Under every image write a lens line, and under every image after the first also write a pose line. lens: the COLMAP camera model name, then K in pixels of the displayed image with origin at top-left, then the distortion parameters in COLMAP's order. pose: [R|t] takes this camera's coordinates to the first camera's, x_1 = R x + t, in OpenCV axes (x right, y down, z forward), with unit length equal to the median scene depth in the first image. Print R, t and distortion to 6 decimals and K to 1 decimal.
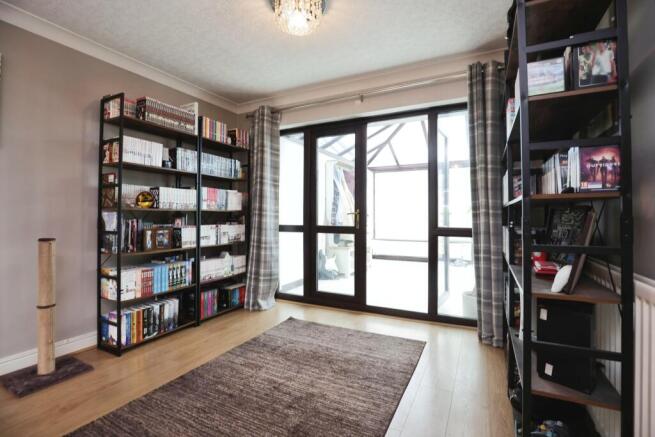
lens RADIAL K [[313.0, 0, 334.6], [0, 313.0, 218.5], [0, 0, 1]] dist [-0.019562, 0.000867]
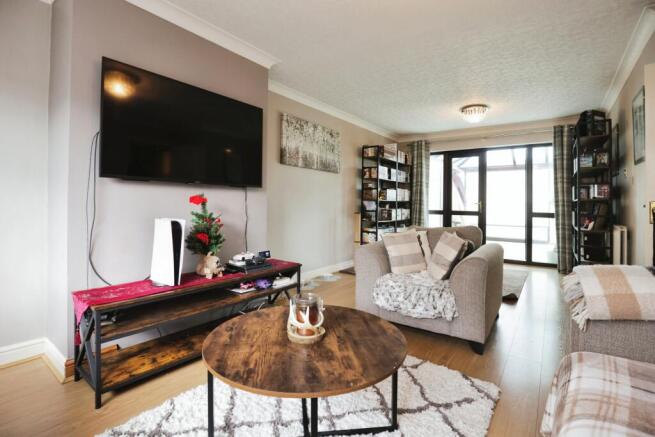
lens RADIAL K [[302.8, 0, 354.8], [0, 302.8, 203.1], [0, 0, 1]] dist [-0.001579, 0.000090]
pose [[0.990354, 0.014369, -0.137815, -0.508986], [-0.016381, 0.999775, -0.013479, 0.018478], [0.137590, 0.015607, 0.990366, -0.987940]]
